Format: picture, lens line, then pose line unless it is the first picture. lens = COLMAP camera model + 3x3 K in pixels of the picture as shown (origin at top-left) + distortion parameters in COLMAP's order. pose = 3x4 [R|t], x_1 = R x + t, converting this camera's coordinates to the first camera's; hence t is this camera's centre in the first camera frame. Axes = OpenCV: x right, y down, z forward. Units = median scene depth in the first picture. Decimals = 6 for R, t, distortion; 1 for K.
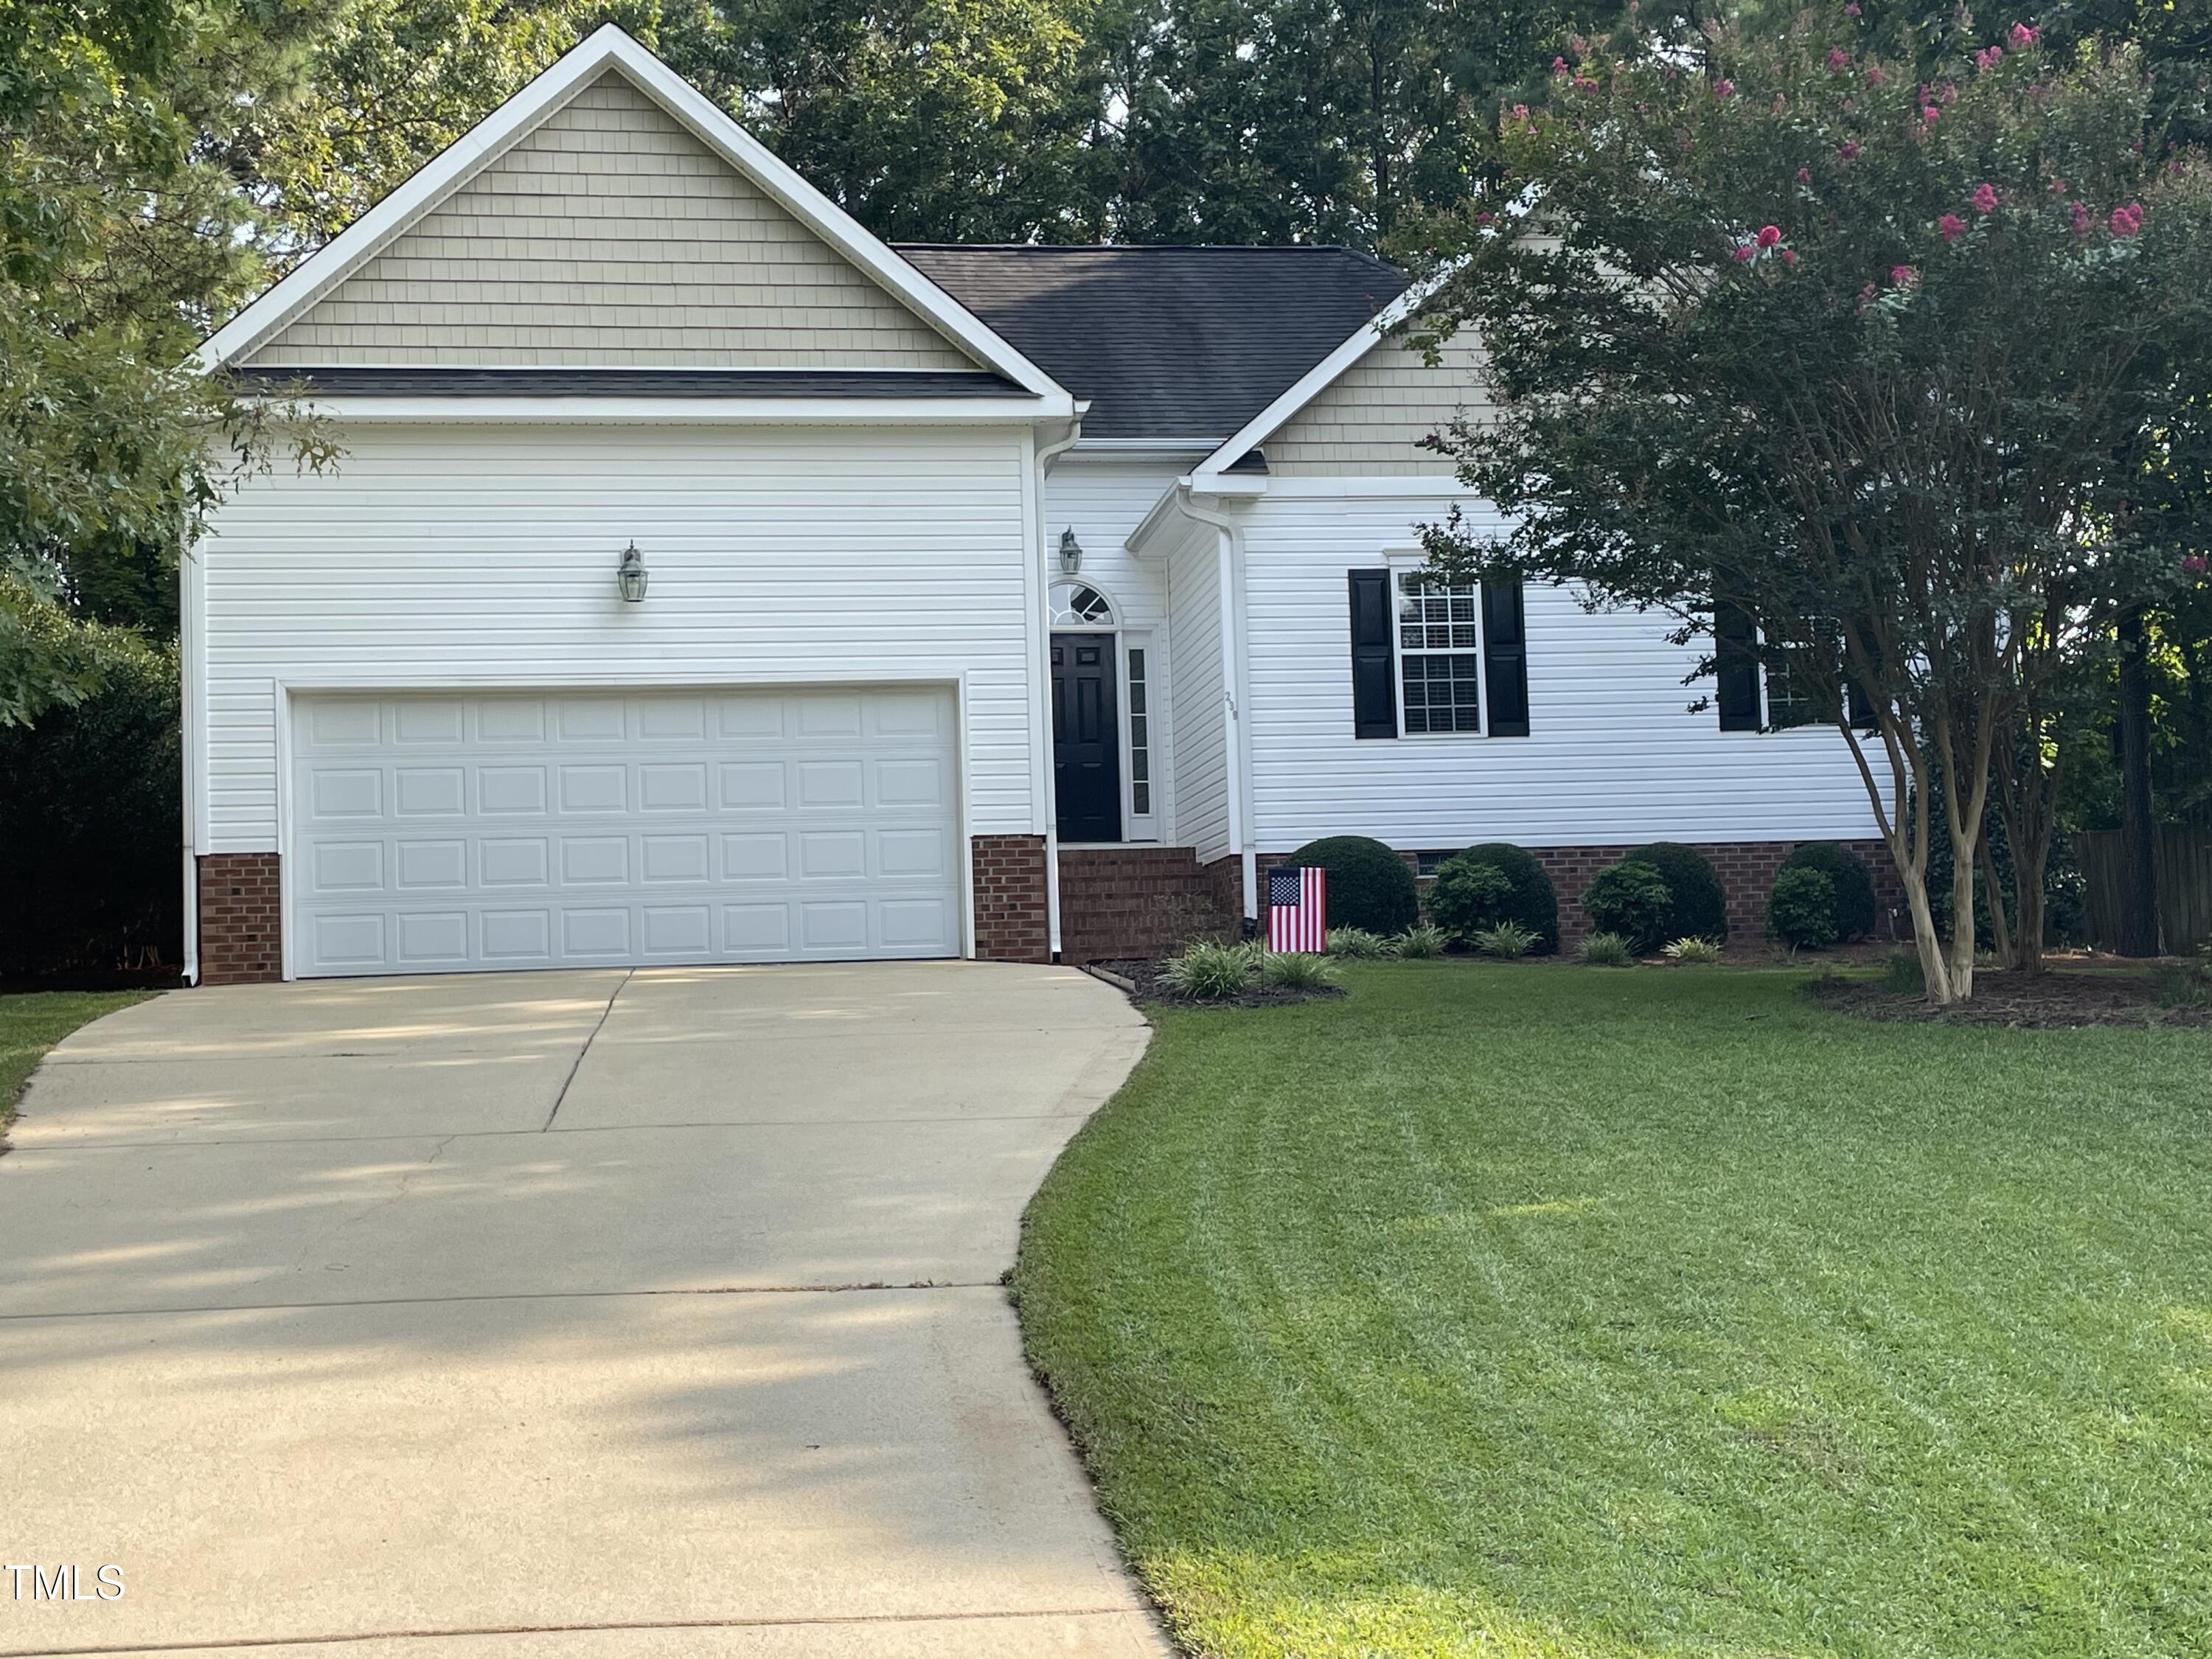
lens RADIAL K [[2693.3, 0, 1105.1], [0, 2693.3, 829.8], [0, 0, 1]] dist [0.056120, -0.001388]
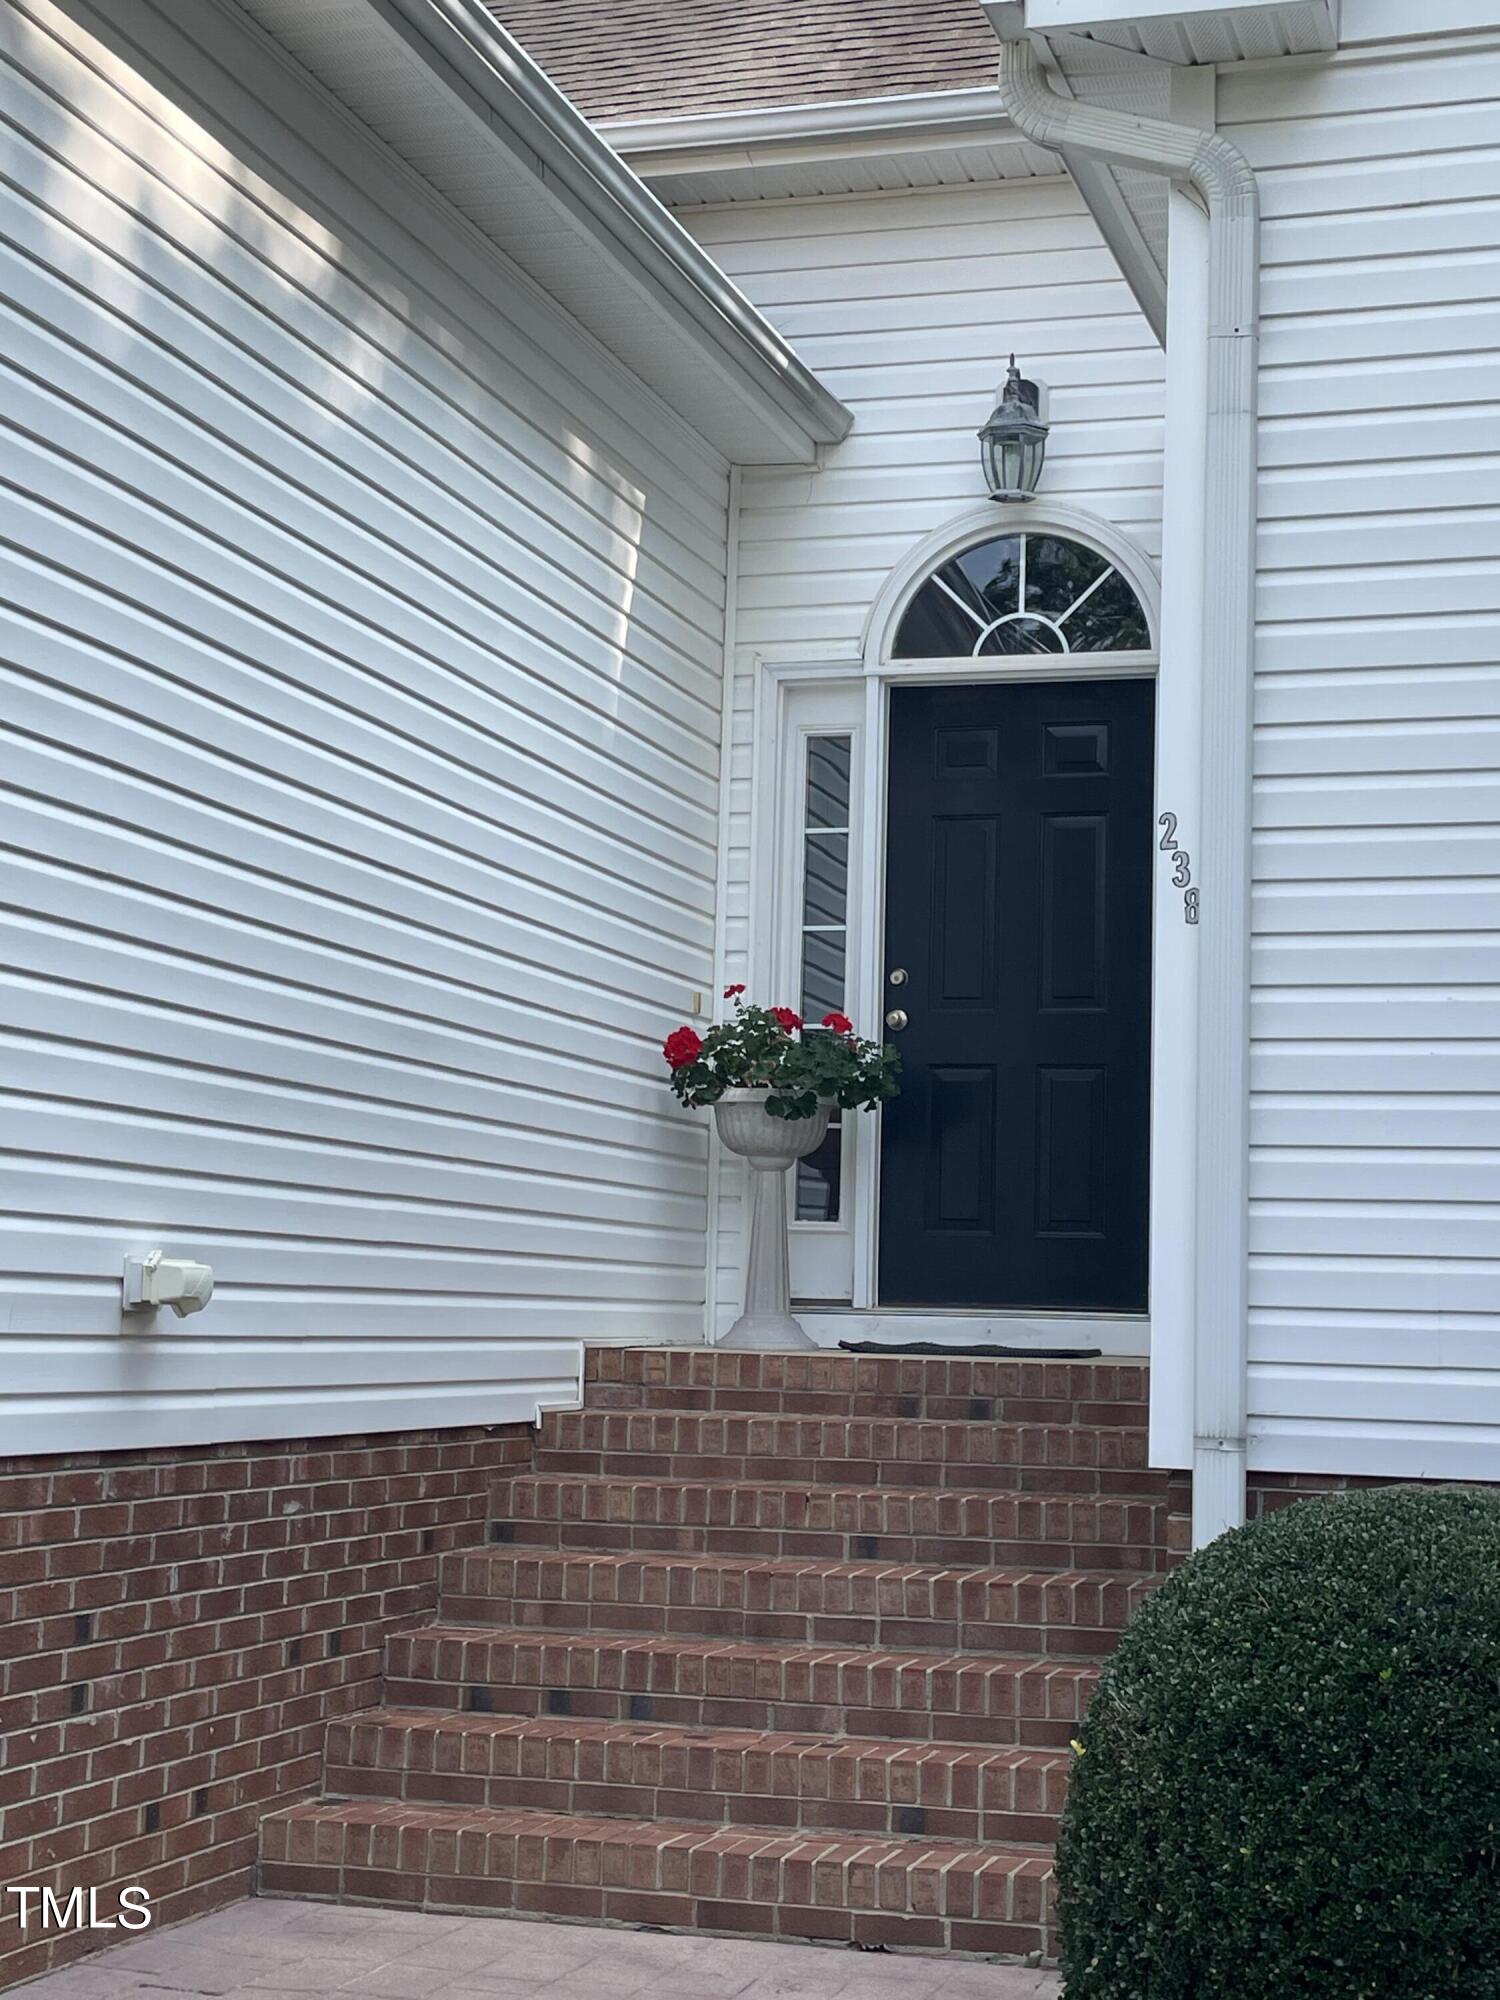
lens RADIAL K [[2946.1, 0, 750.7], [0, 2946.1, 999.8], [0, 0, 1]] dist [-0.009008, -0.016518]
pose [[0.903661, 0.008161, -0.428172, 0.145418], [-0.020957, 0.999463, -0.025179, -0.029565], [0.427736, 0.031726, 0.903347, 0.837430]]
